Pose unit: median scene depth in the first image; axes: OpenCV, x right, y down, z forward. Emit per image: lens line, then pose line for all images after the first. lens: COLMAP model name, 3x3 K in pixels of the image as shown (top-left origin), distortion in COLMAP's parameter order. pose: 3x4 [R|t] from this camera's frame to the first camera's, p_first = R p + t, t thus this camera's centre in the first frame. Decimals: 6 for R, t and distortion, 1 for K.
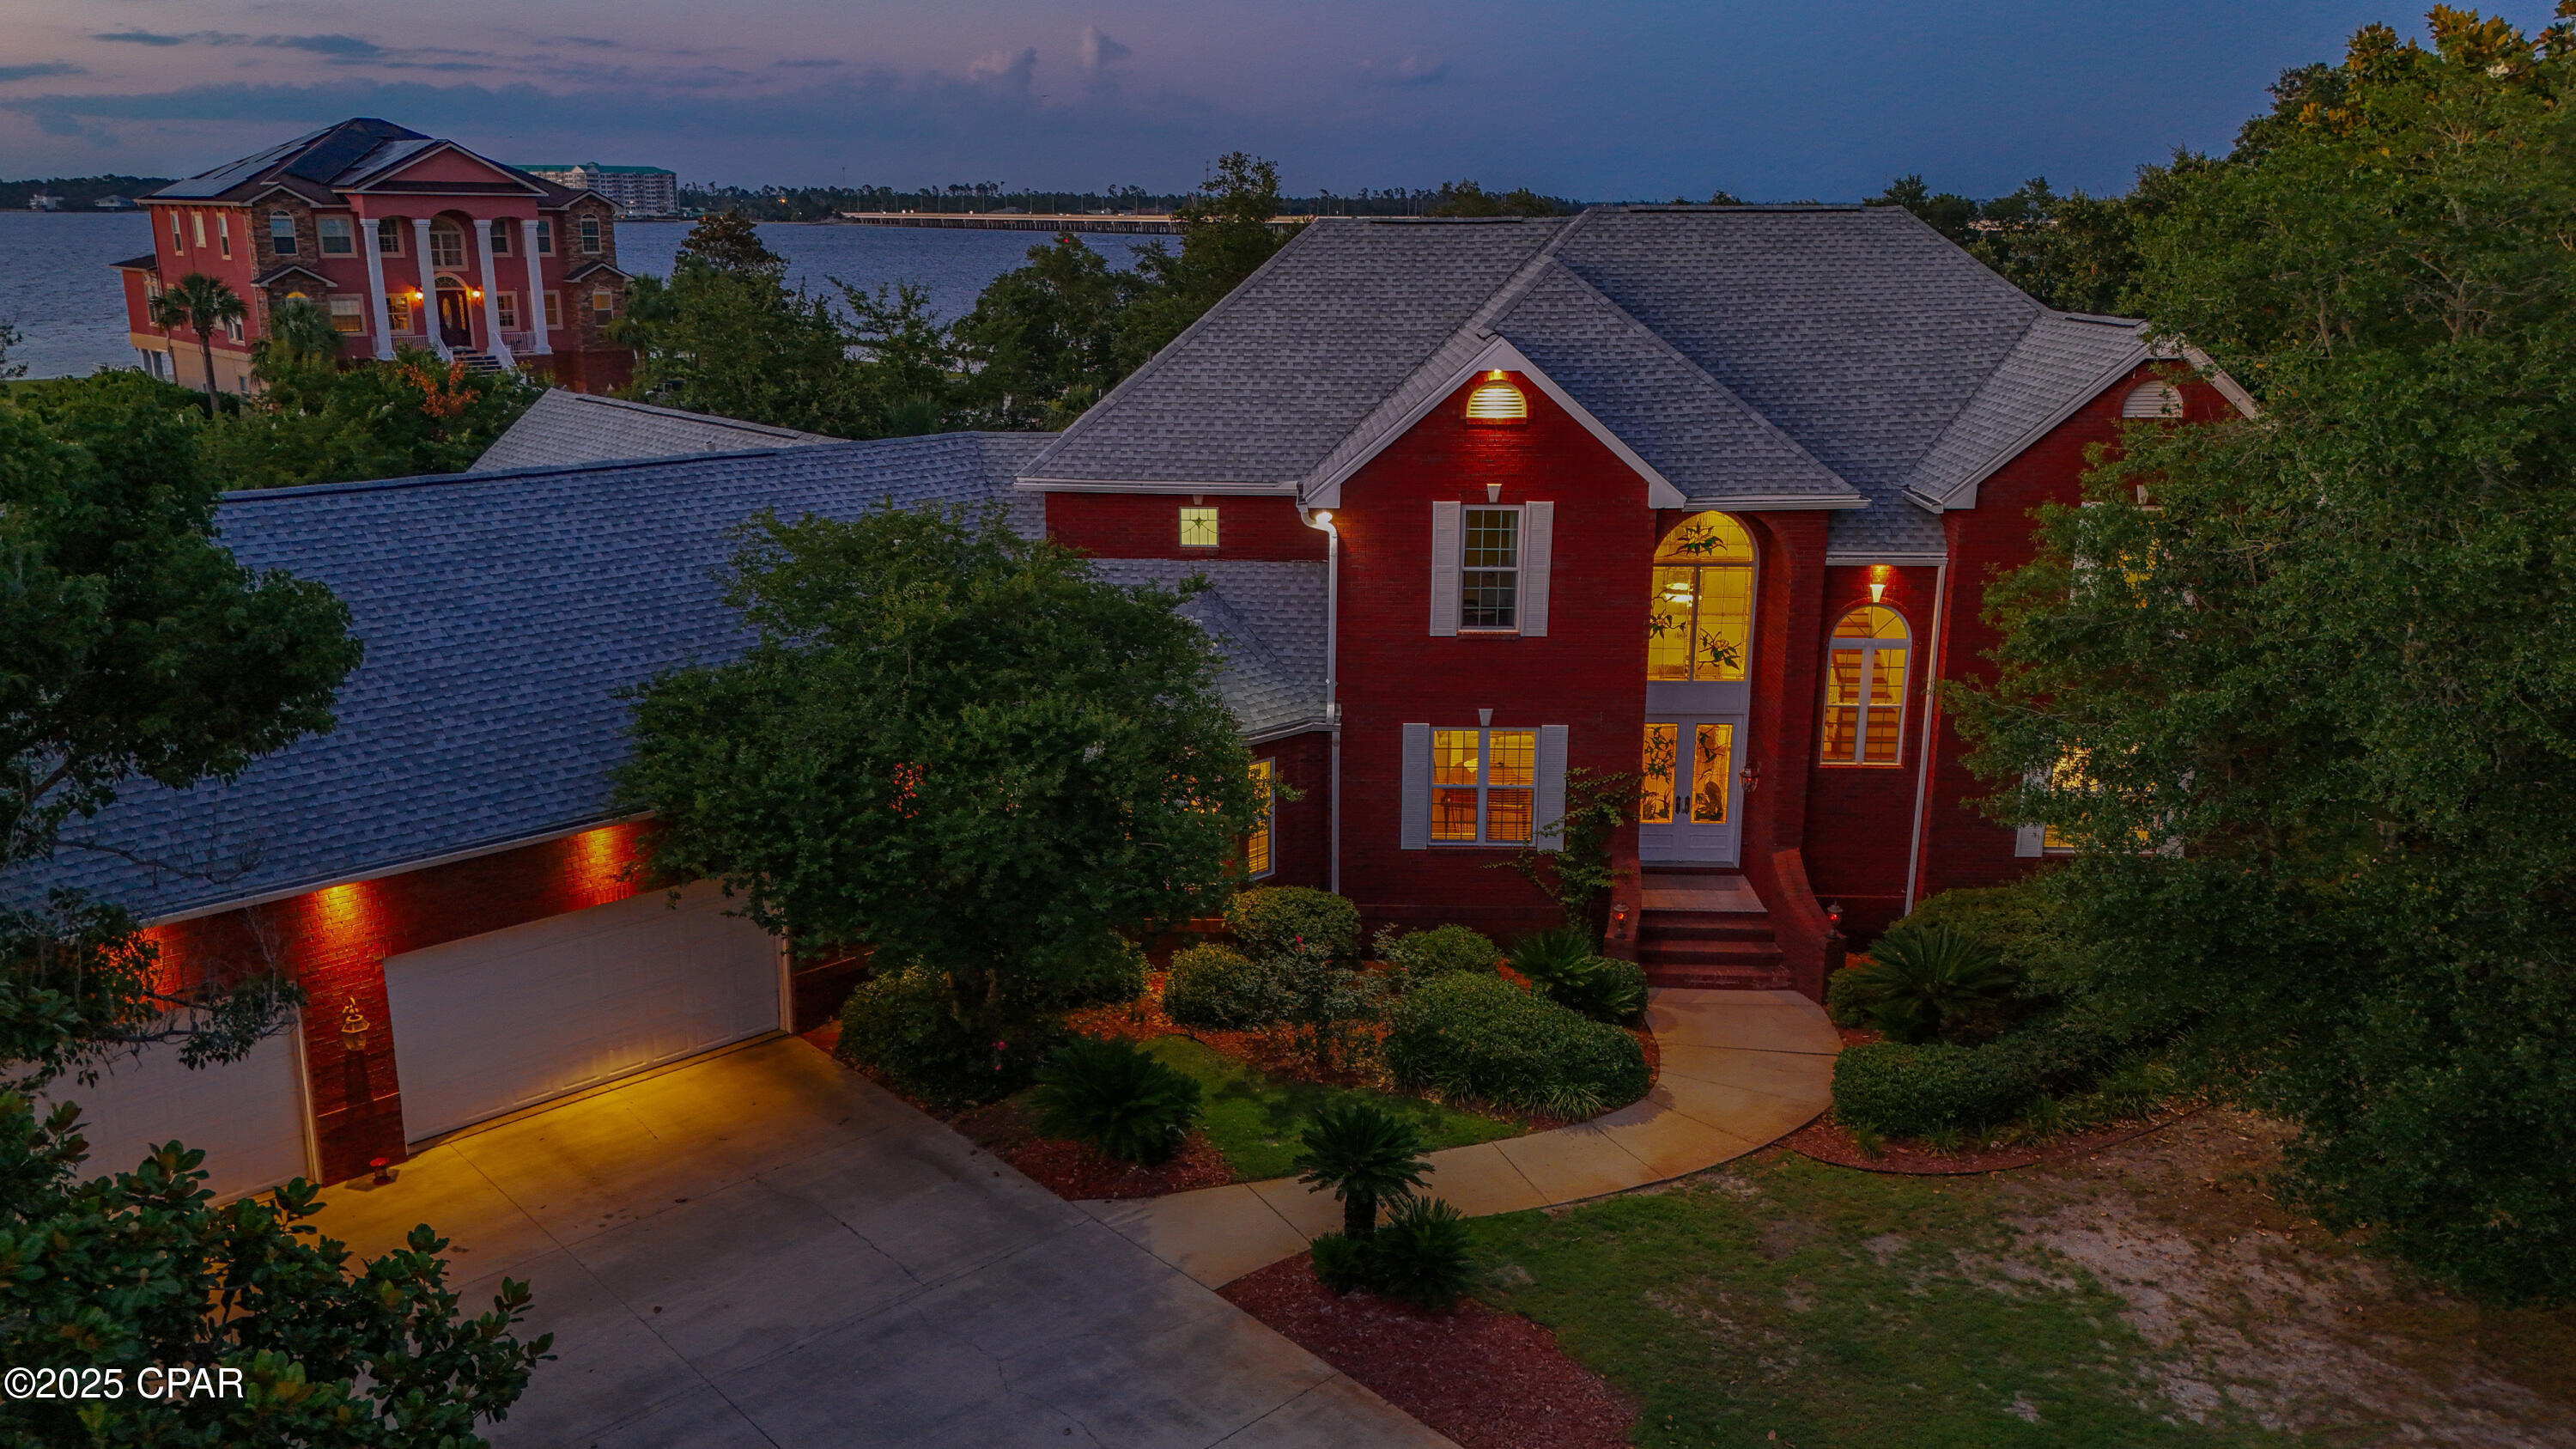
lens RADIAL K [[1901.3, 0, 1280.3], [0, 1901.3, 710.8], [0, 0, 1]] dist [0.070201, -0.058806]
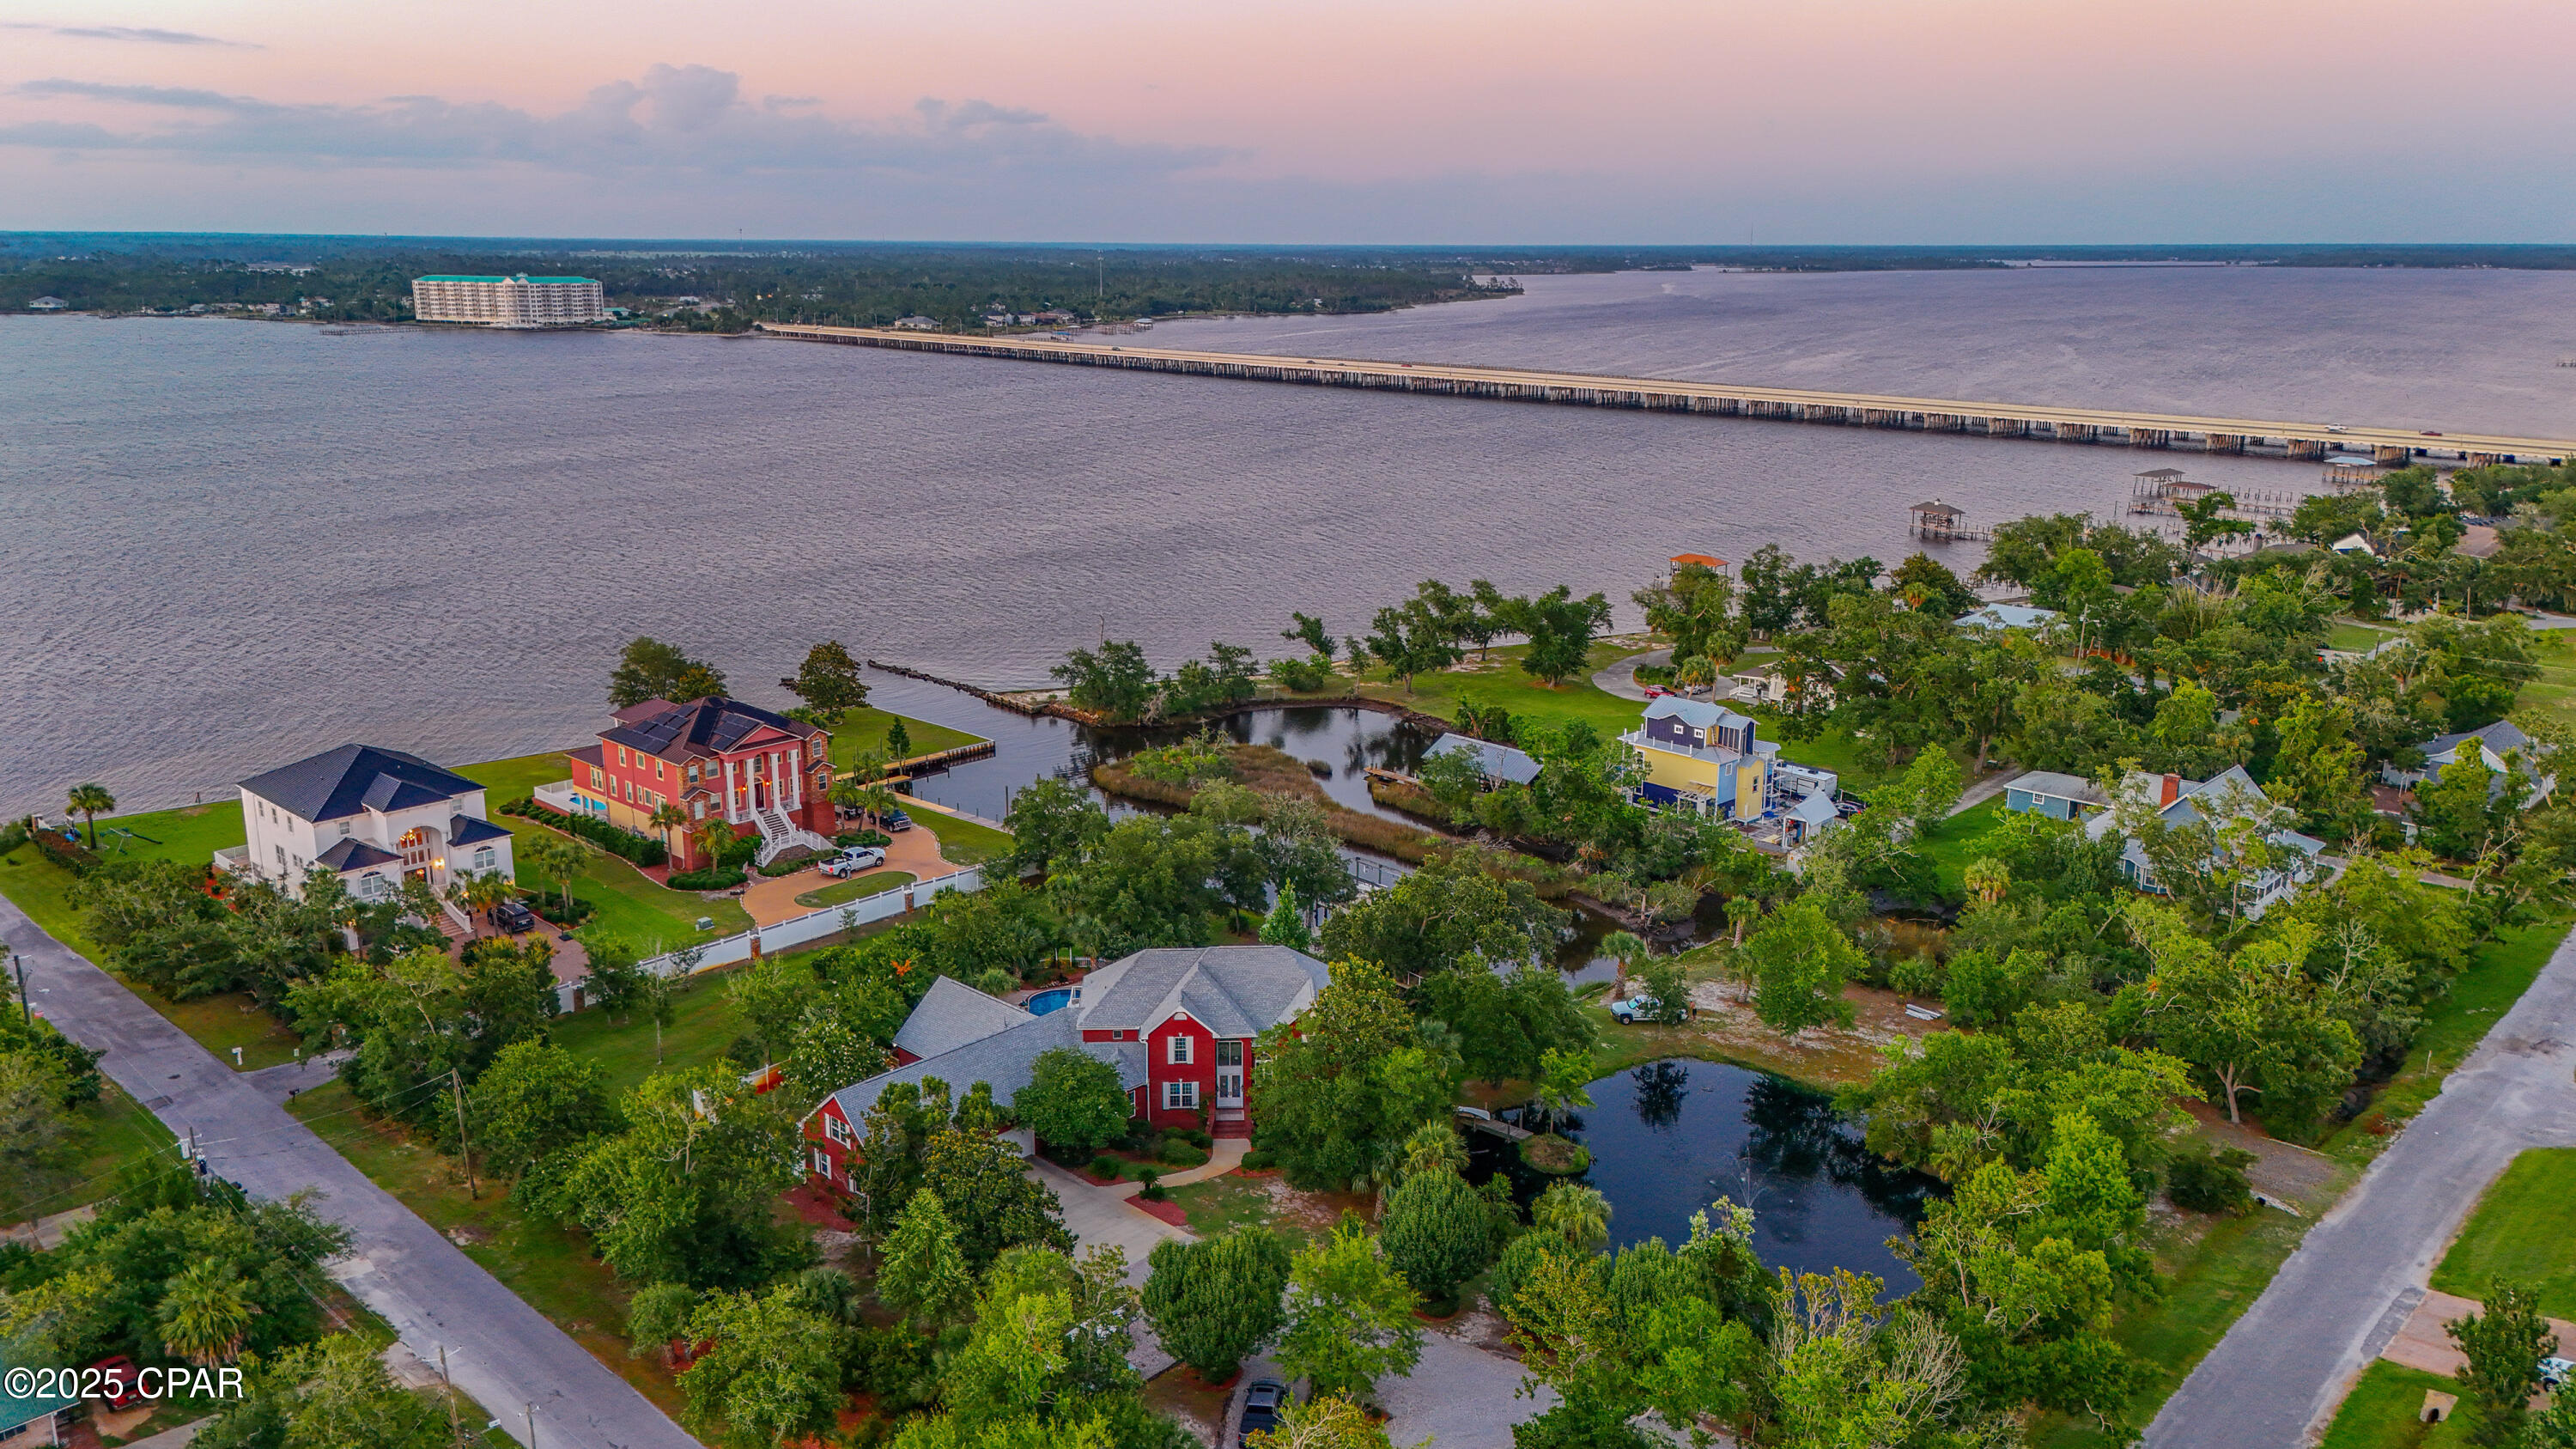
lens RADIAL K [[1901.3, 0, 1280.3], [0, 1901.3, 710.8], [0, 0, 1]] dist [0.070201, -0.058806]
pose [[0.998507, -0.014424, 0.052685, 0.127768], [0.015286, 0.999755, -0.015985, -0.878338], [-0.052442, 0.016767, 0.998483, -3.923154]]
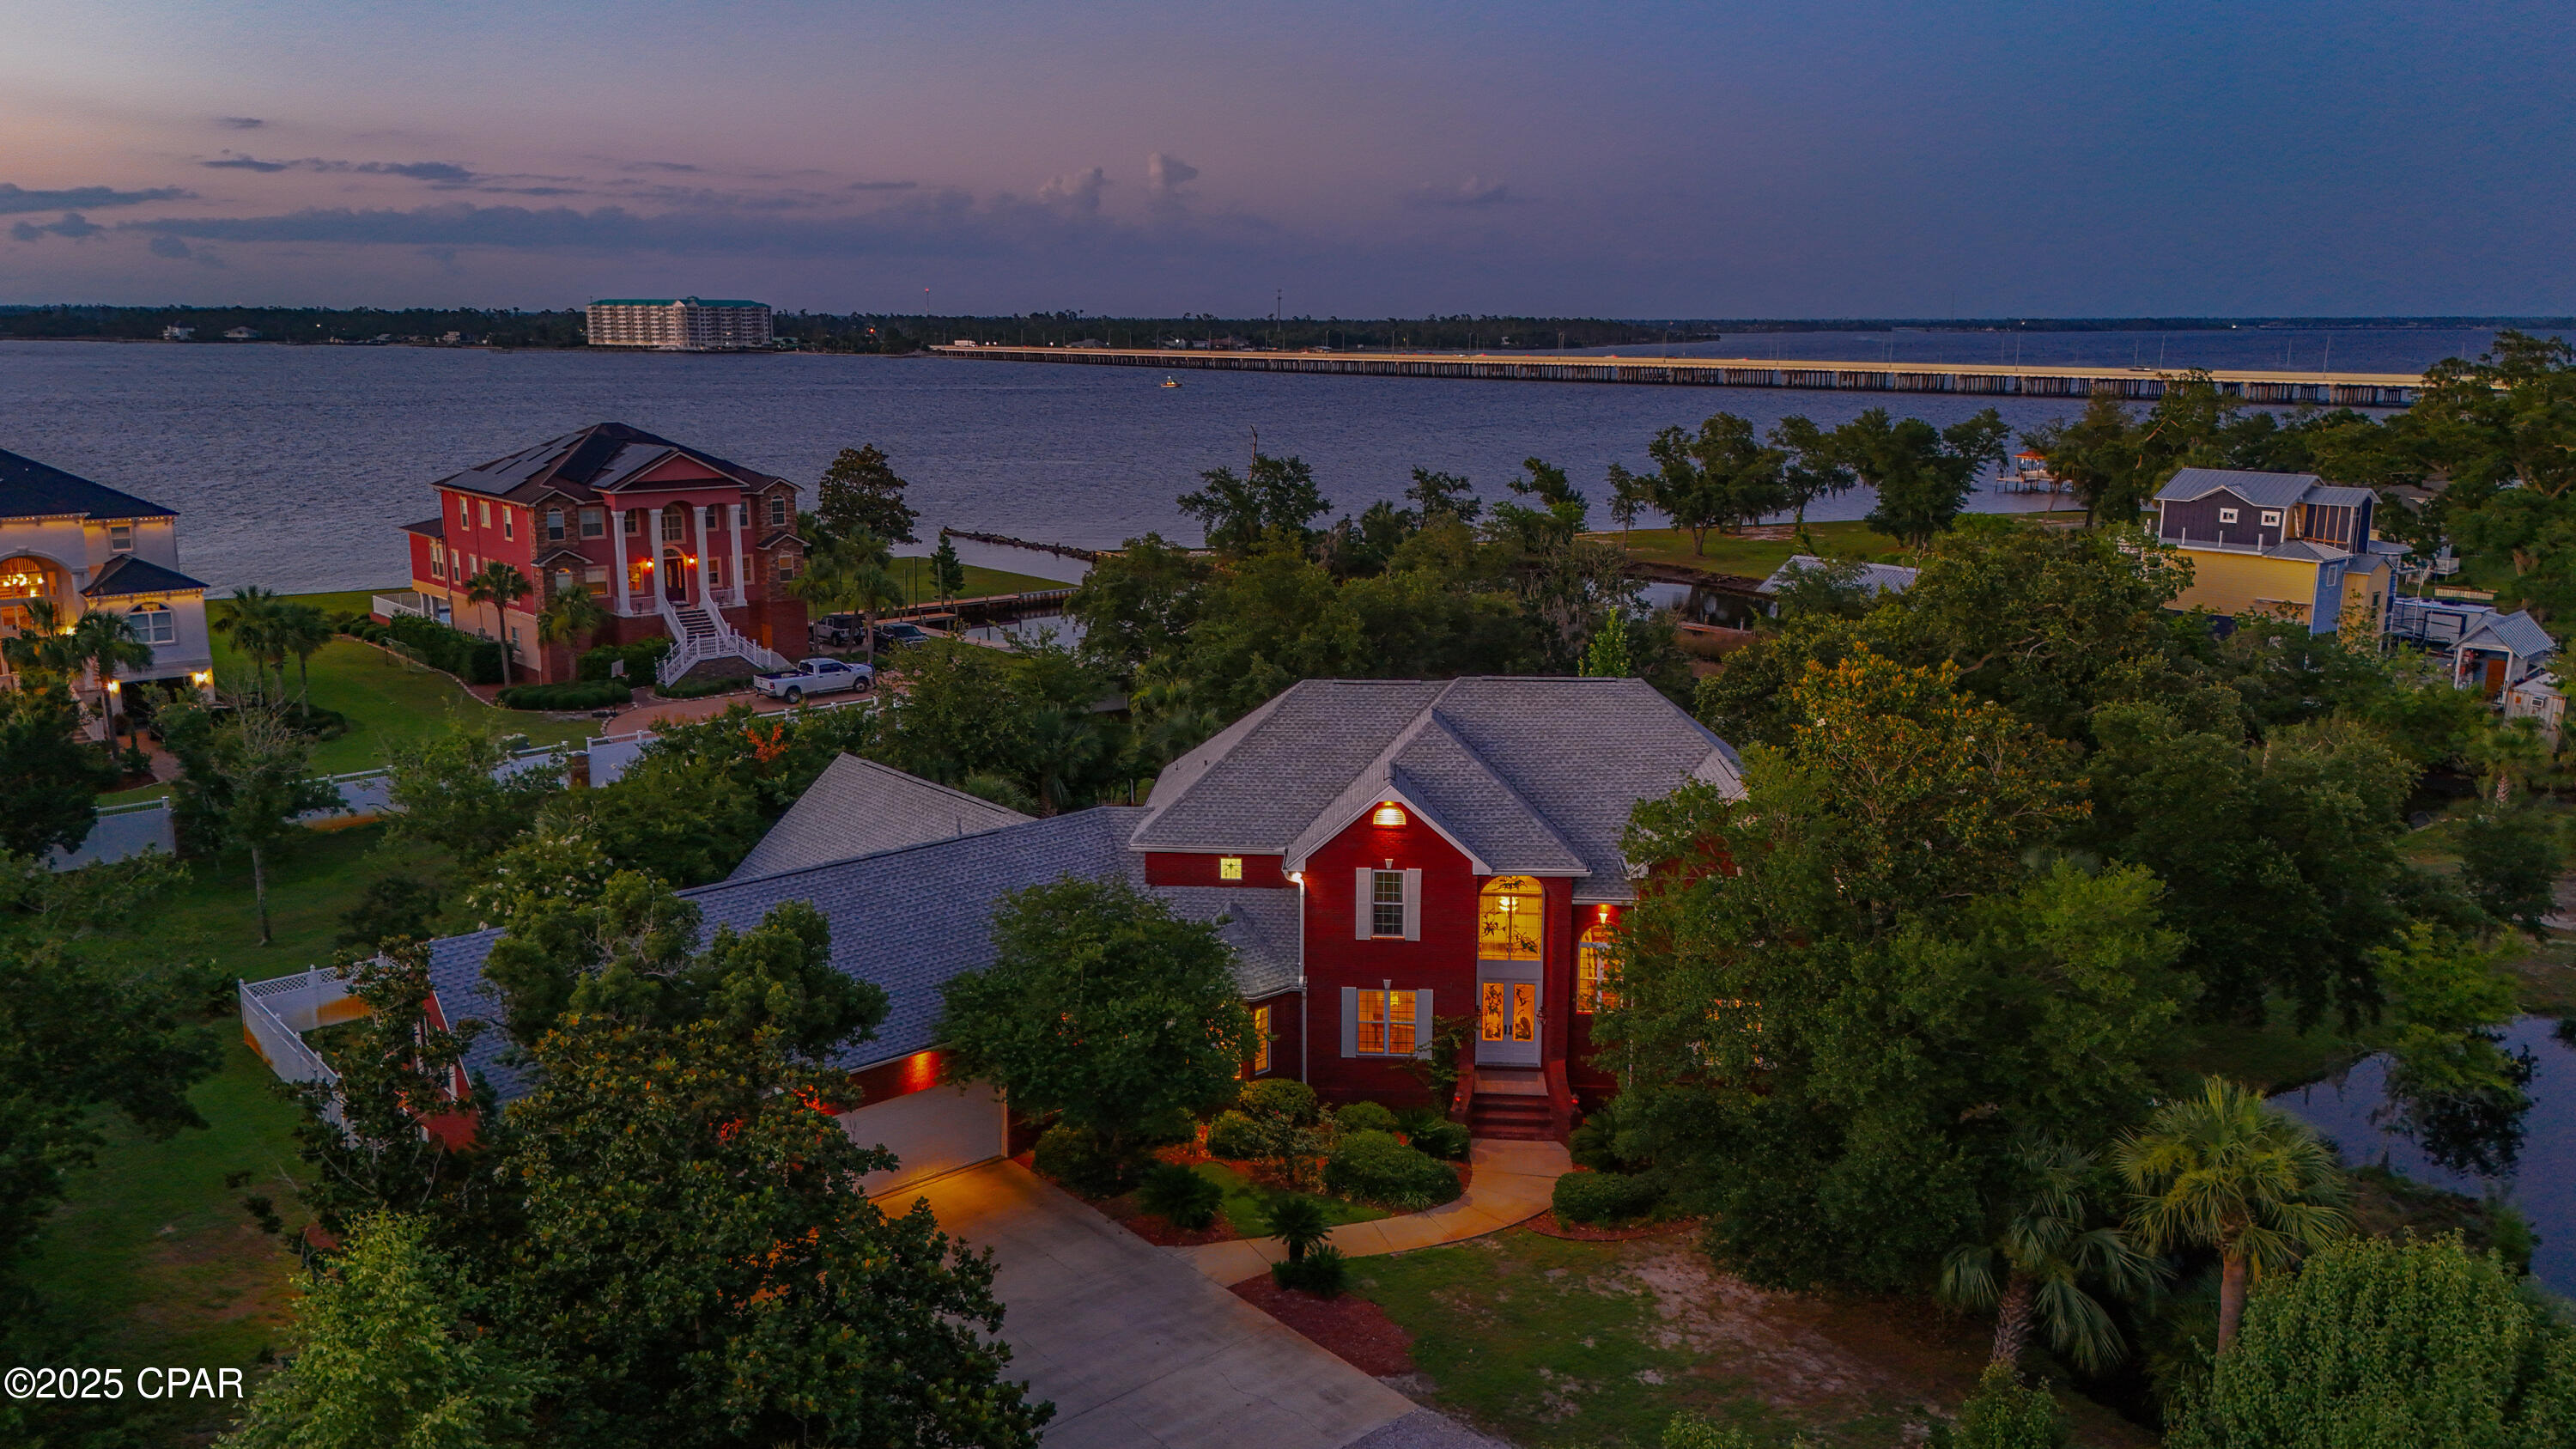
lens RADIAL K [[1901.3, 0, 1280.3], [0, 1901.3, 710.8], [0, 0, 1]] dist [0.070201, -0.058806]
pose [[0.999325, 0.006342, -0.036194, 0.075914], [-0.008378, 0.998375, -0.056373, -0.165117], [0.035778, 0.056638, 0.997754, -0.881116]]
